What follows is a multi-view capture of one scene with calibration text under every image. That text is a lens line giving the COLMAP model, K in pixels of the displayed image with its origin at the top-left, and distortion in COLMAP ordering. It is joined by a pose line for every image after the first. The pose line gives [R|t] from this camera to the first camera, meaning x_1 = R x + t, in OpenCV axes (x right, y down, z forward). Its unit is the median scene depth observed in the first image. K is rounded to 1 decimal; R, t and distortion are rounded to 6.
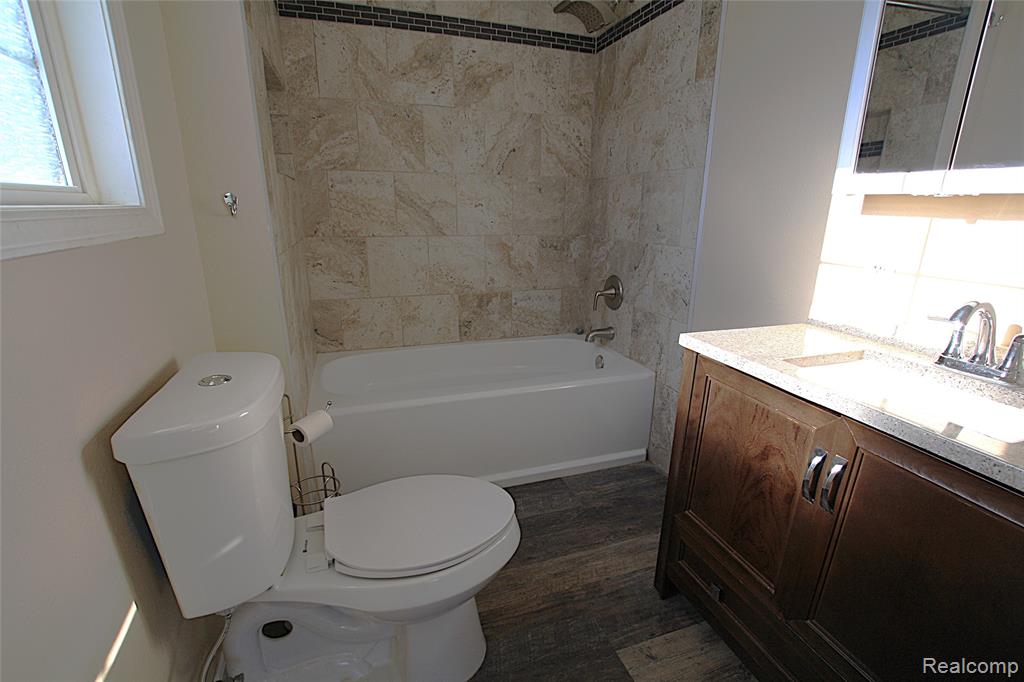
lens RADIAL K [[478.8, 0, 518.9], [0, 478.8, 359.9], [0, 0, 1]] dist [-0.032554, 0.003904]
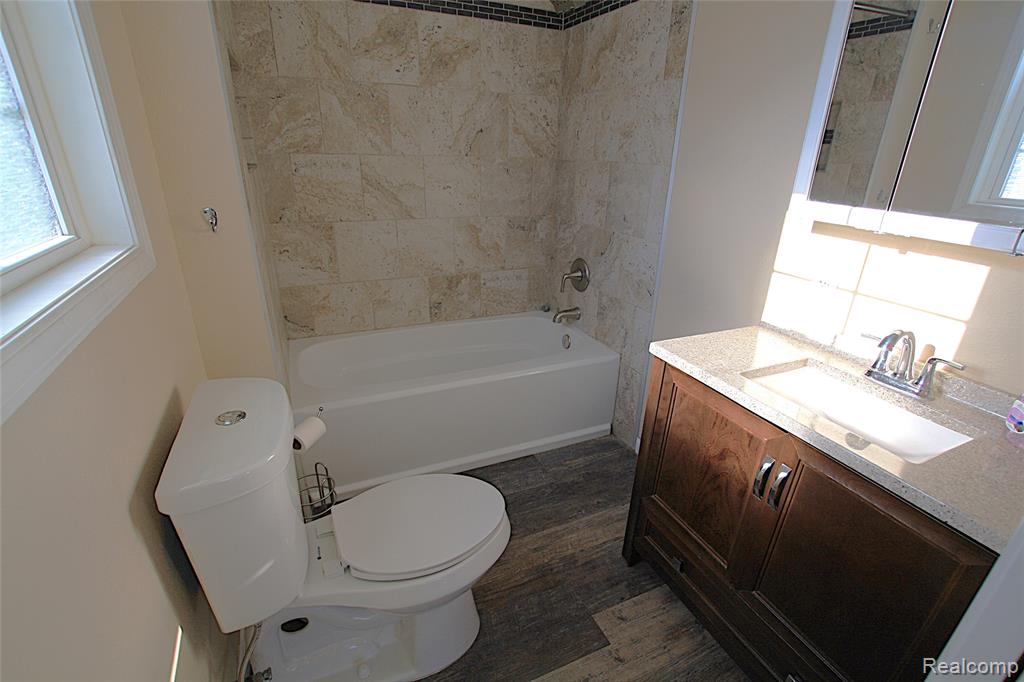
lens RADIAL K [[478.8, 0, 518.9], [0, 478.8, 359.9], [0, 0, 1]] dist [-0.032554, 0.003904]
pose [[0.995413, -0.022970, 0.092868, -0.043165], [0.013037, 0.994261, 0.106180, -0.085832], [-0.094774, -0.104482, 0.990001, -0.043605]]
